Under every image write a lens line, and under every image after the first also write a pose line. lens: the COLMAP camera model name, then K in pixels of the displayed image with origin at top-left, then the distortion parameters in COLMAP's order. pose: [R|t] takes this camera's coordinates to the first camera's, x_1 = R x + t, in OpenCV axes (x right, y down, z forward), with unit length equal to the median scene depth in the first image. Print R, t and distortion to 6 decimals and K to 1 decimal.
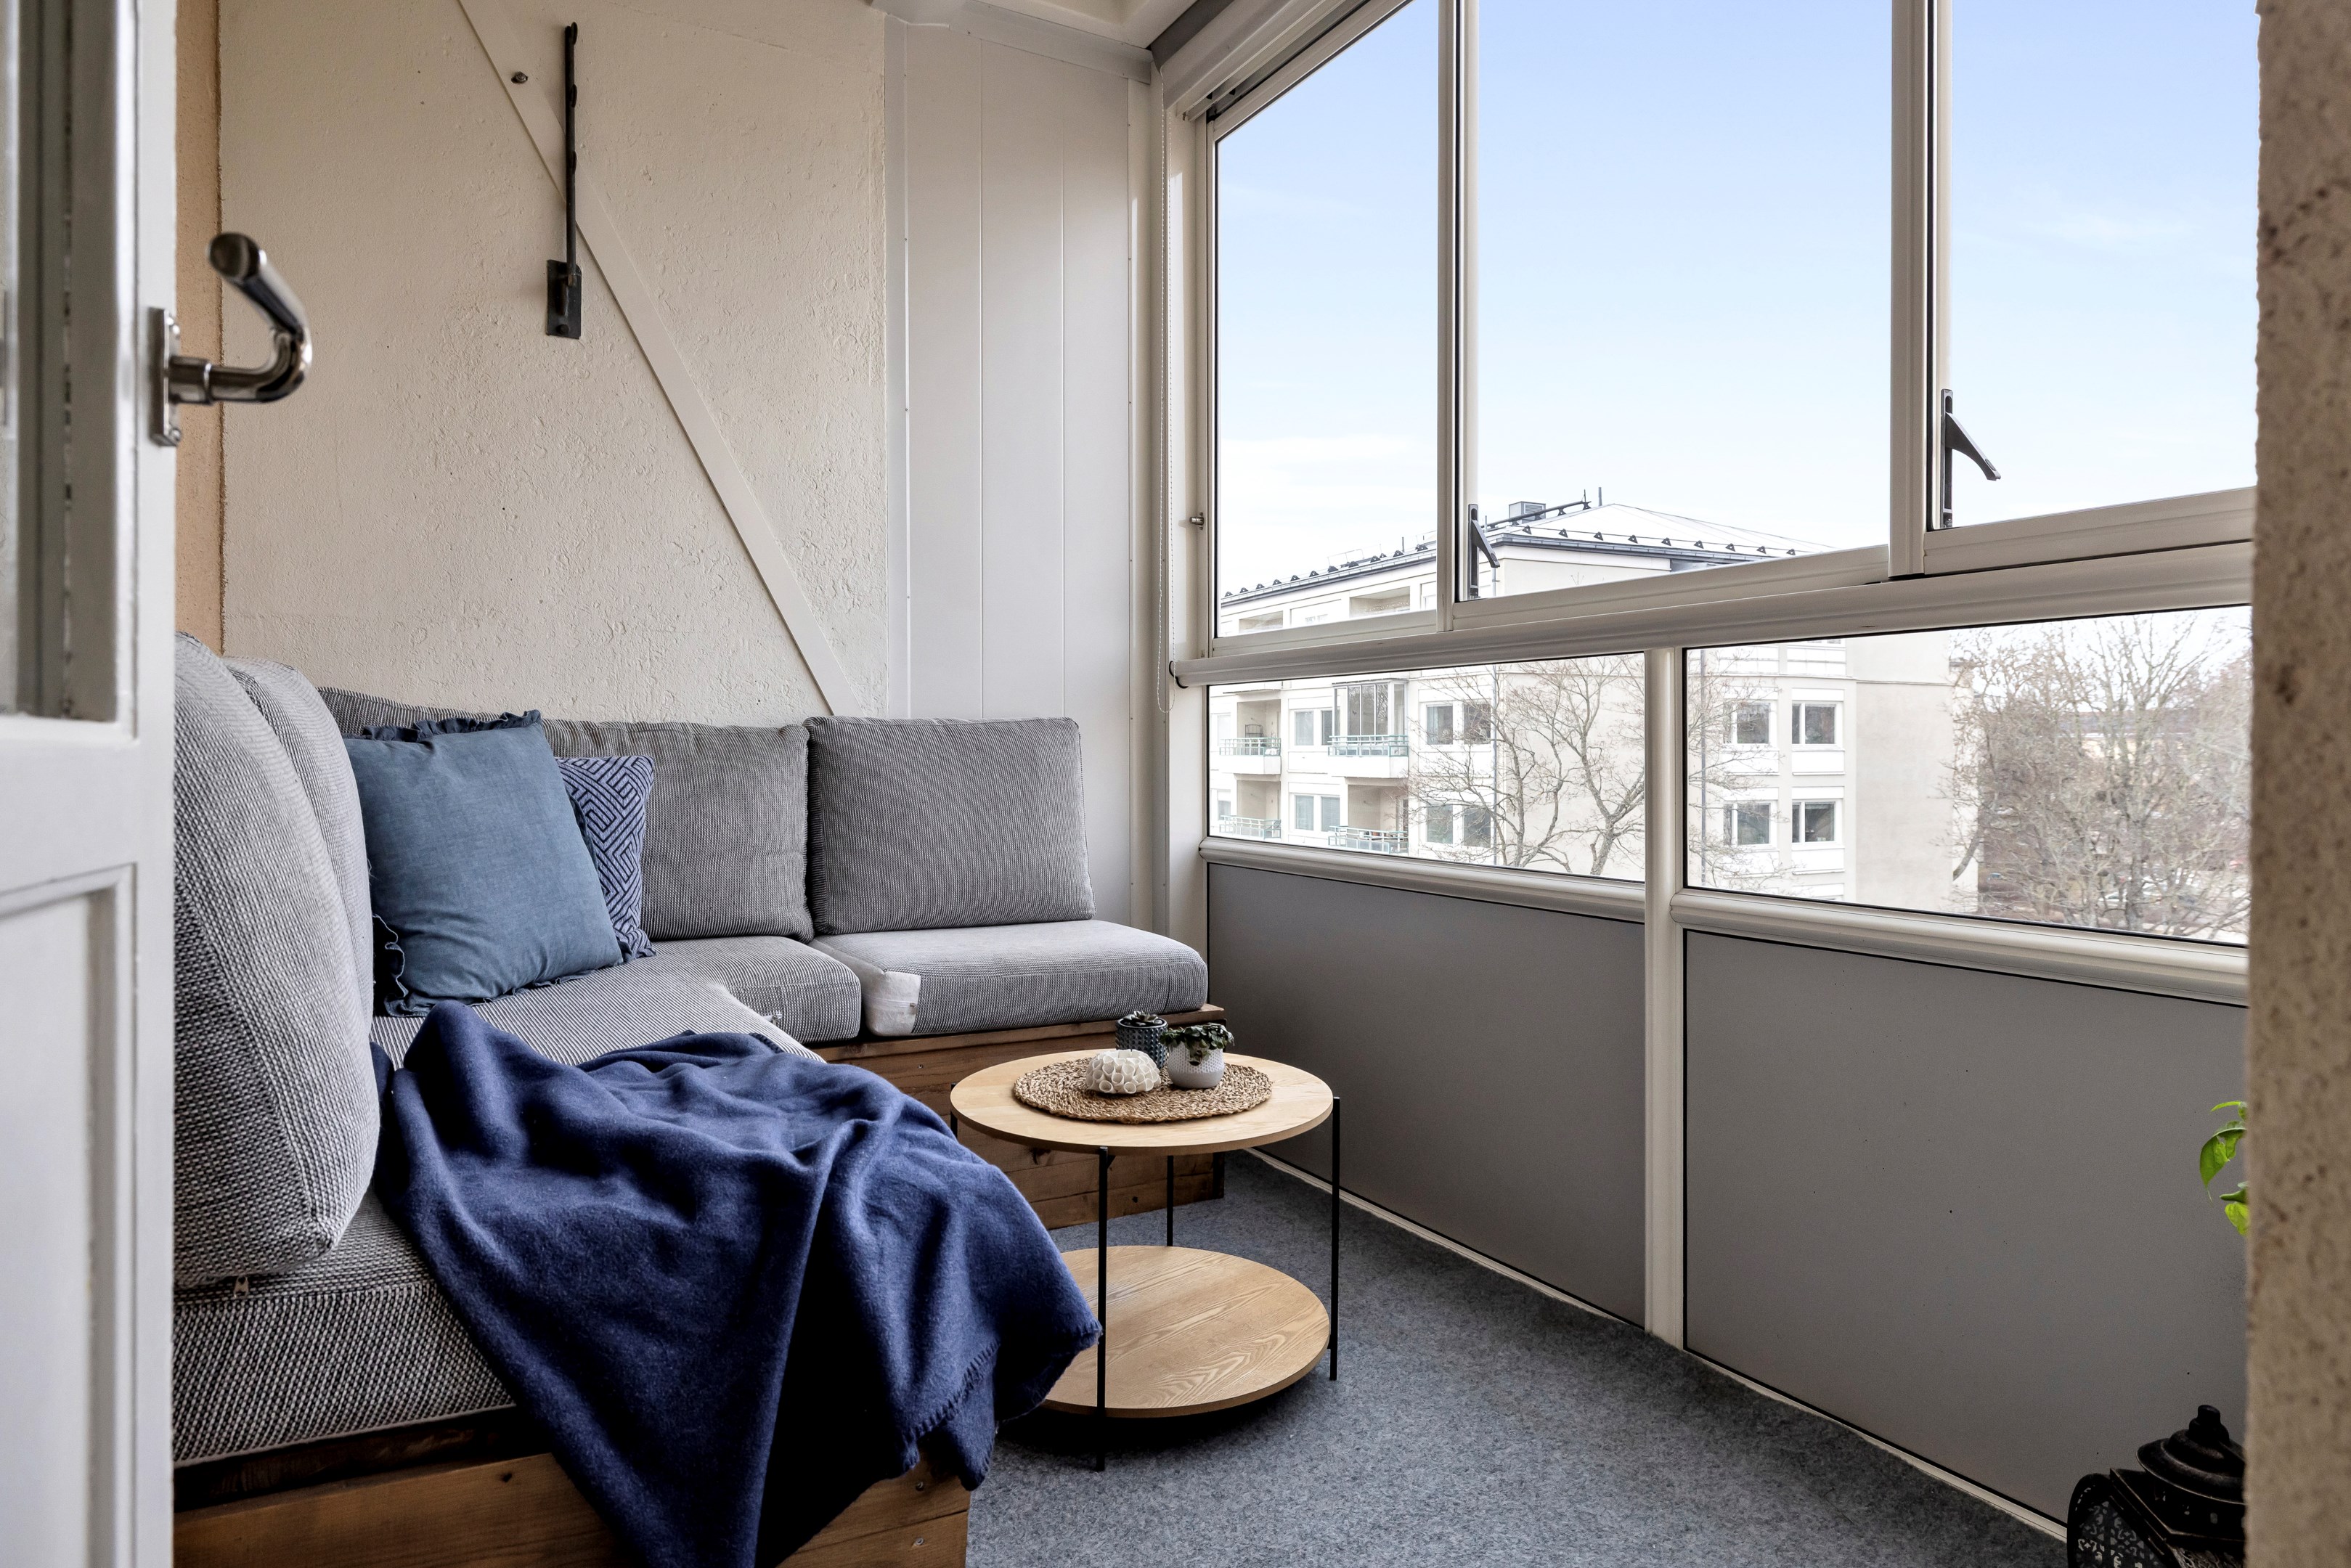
lens RADIAL K [[1380.9, 0, 1209.6], [0, 1380.9, 779.6], [0, 0, 1]] dist [0.000170, 0.001885]
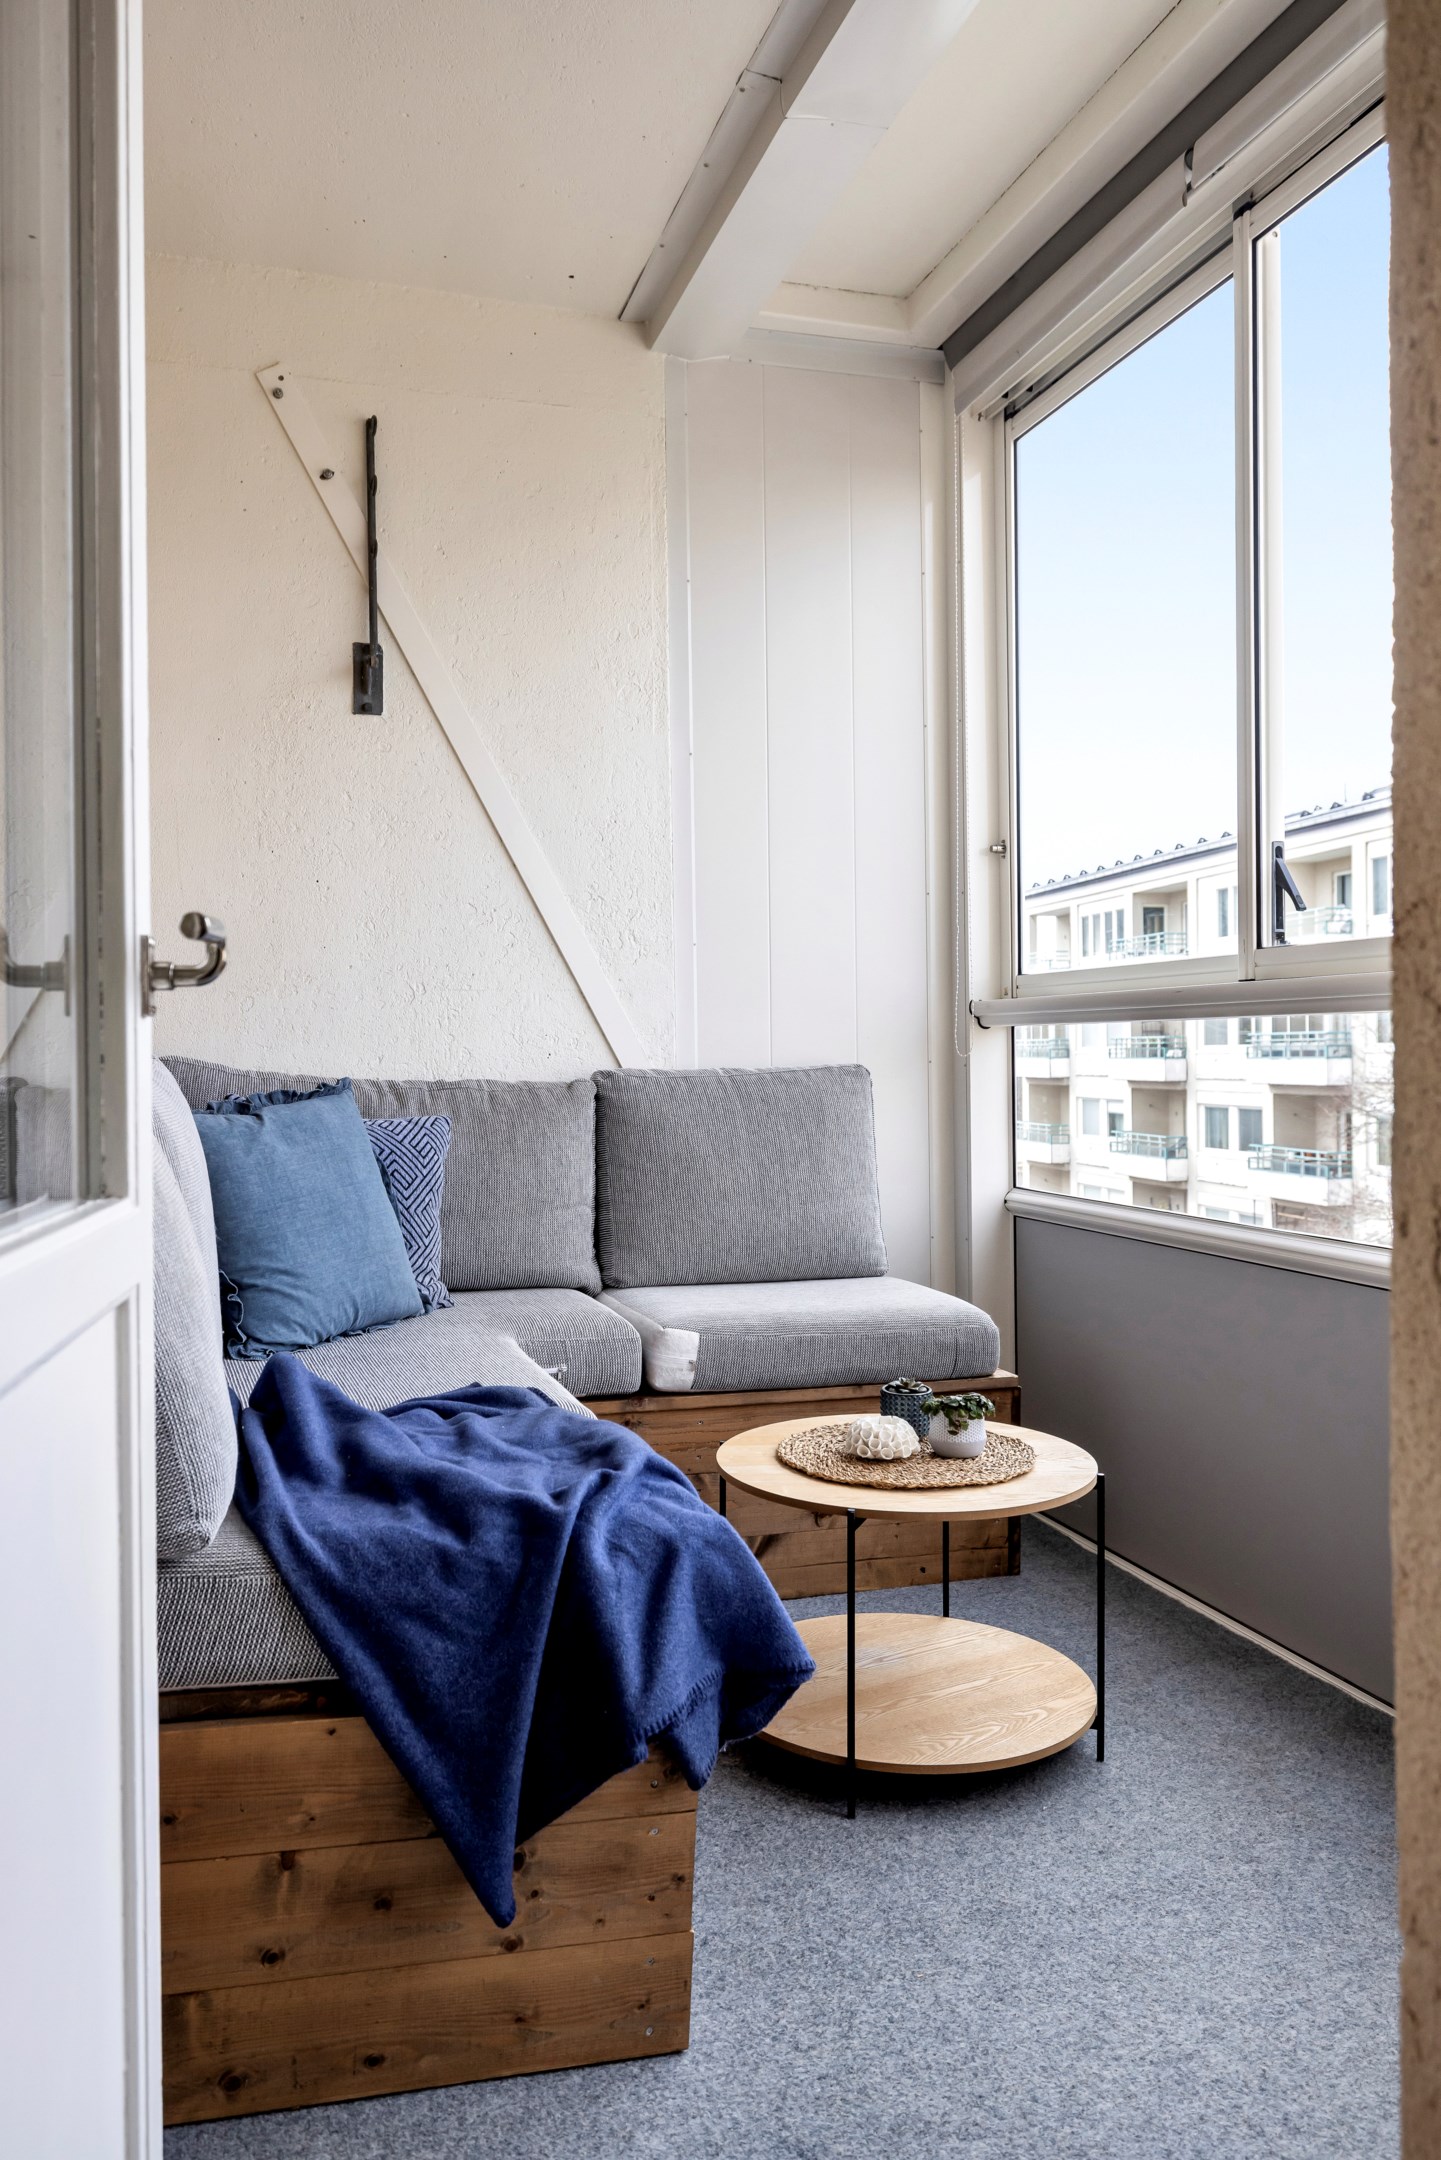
lens RADIAL K [[1813.6, 0, 720.5], [0, 1813.6, 1080.0], [0, 0, 1]] dist [0.000665, 0.010406]
pose [[0.968299, -0.001893, -0.249785, 0.153464], [0.006620, 0.999815, 0.018084, -0.074746], [0.249705, -0.019165, 0.968132, -0.308749]]
